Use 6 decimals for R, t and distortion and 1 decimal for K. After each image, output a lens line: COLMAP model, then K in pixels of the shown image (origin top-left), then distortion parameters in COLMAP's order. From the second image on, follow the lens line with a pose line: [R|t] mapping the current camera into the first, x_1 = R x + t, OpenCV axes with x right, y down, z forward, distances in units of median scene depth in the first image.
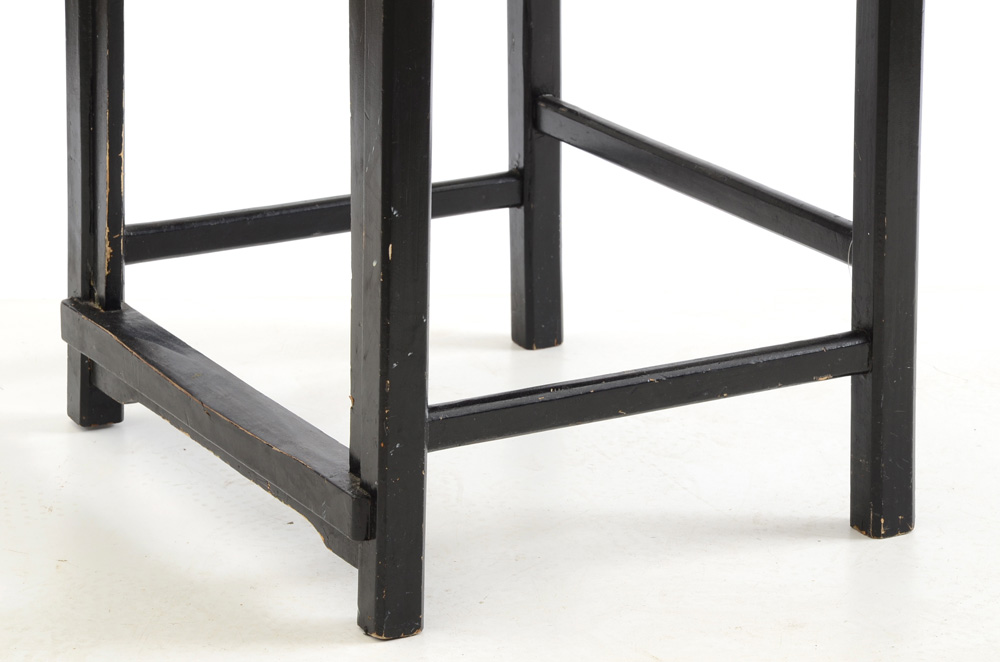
lens RADIAL K [[3947.6, 0, 500.0], [0, 3947.6, 331.0], [0, 0, 1]] dist [1.324662, 0.493783]
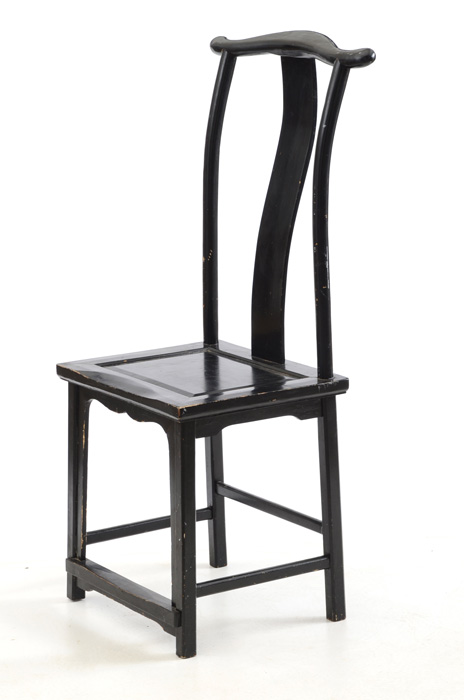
lens RADIAL K [[2328.8, 0, 232.0], [0, 2328.8, 350.0], [0, 0, 1]] dist [0.917143, 0.192139]
pose [[0.997655, -0.039768, 0.055697, -0.082170], [0.045058, 0.994245, -0.097191, 0.015927], [-0.051511, 0.099472, 0.993706, -0.869719]]
